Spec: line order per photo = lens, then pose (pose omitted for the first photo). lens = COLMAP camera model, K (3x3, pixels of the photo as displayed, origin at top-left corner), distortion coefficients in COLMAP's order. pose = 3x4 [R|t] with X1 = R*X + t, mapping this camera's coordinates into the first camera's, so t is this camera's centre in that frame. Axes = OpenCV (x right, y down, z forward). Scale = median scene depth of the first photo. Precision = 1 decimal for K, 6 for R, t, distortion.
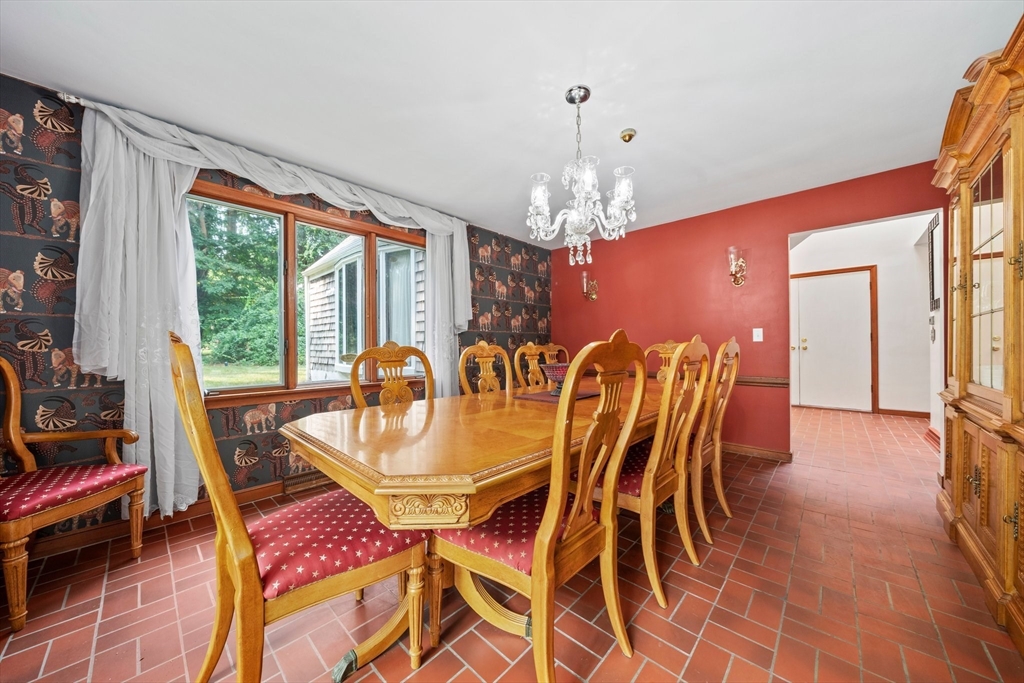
lens RADIAL K [[346.3, 0, 512.5], [0, 346.3, 346.9], [0, 0, 1]] dist [-0.001007, -0.000059]
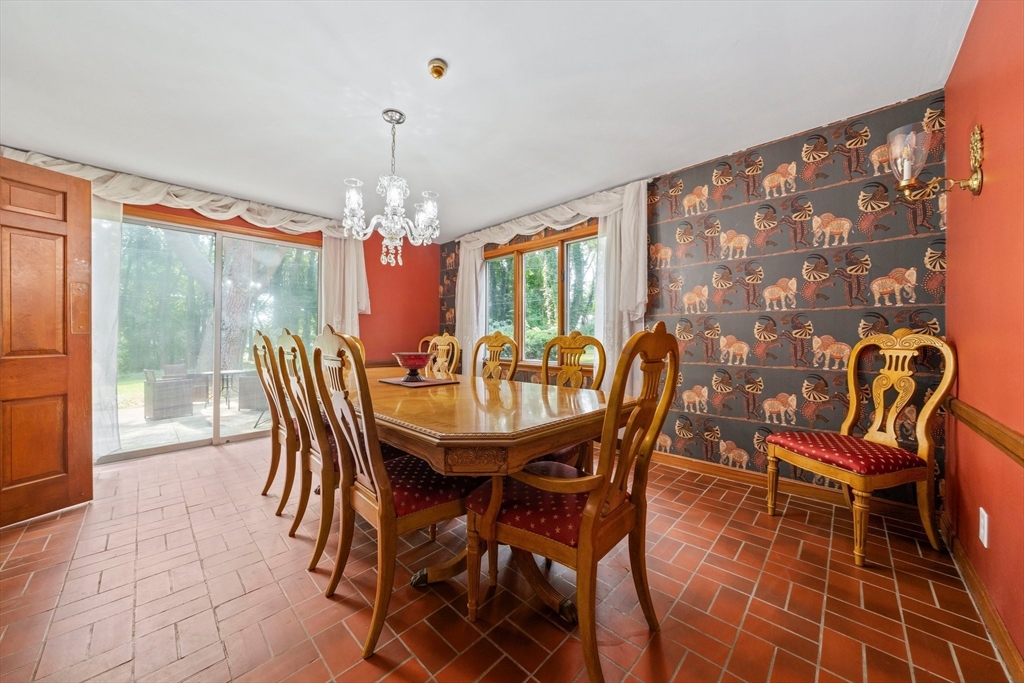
lens RADIAL K [[353.7, 0, 511.6], [0, 353.7, 336.6], [0, 0, 1]] dist [0.000024, -0.000013]
pose [[-0.013215, 0.002581, -0.999909, 0.752581], [-0.007626, 0.999967, 0.002682, 0.000331], [0.999884, 0.007661, -0.013195, 0.775456]]
